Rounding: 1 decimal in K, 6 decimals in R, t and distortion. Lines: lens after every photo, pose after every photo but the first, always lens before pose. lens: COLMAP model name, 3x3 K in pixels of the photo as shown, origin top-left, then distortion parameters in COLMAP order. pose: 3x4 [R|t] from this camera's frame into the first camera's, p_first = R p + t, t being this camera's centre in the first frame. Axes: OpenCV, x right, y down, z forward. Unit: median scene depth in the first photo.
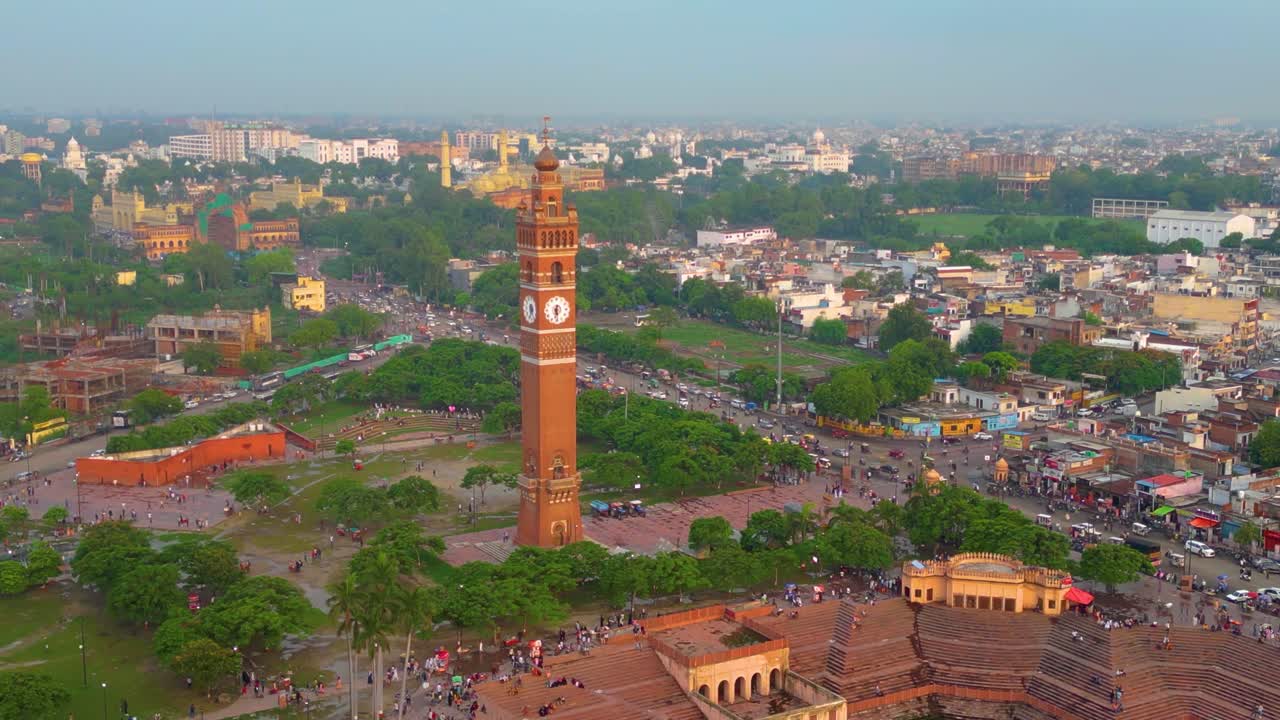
lens RADIAL K [[1509.2, 0, 645.2], [0, 1509.2, 355.7], [0, 0, 1]] dist [0.160289, -0.394785]
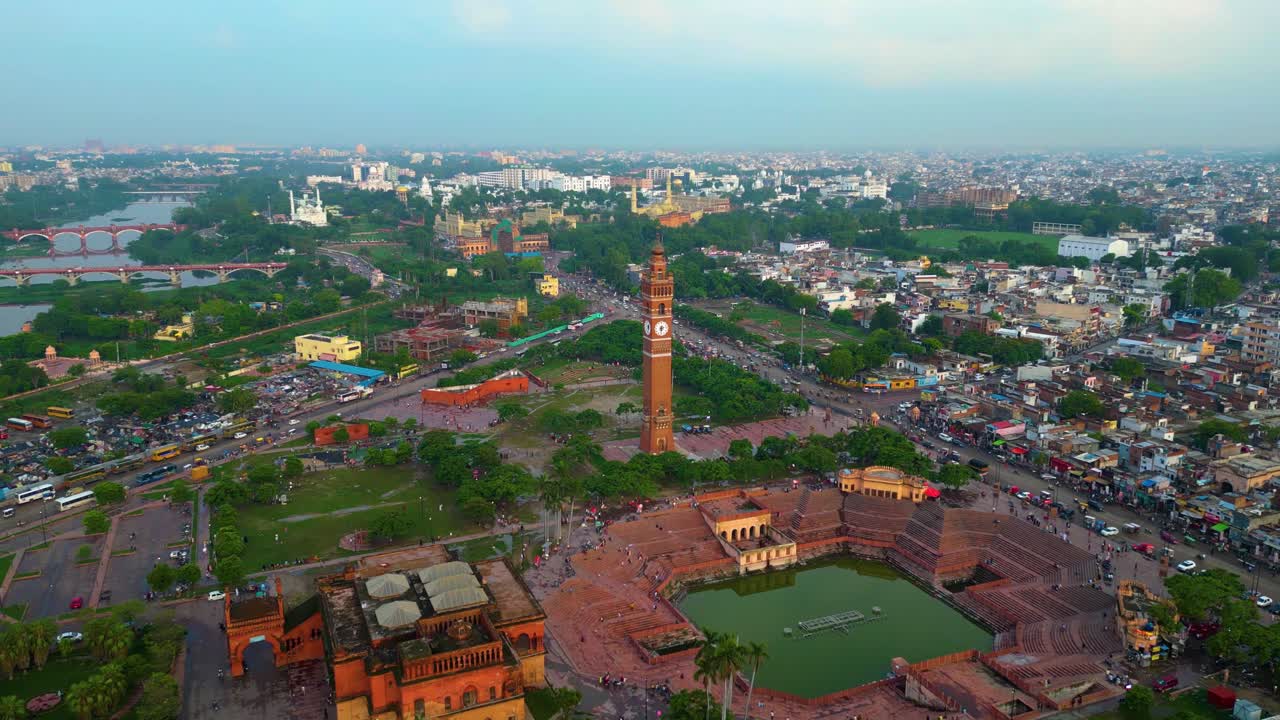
lens RADIAL K [[933.5, 0, 645.1], [0, 933.5, 354.0], [0, 0, 1]] dist [0.108264, -0.182628]
pose [[0.991457, 0.027218, -0.127560, 0.047397], [-0.019280, 0.997823, 0.063061, -0.047656], [0.128999, -0.060063, 0.989824, -0.109518]]
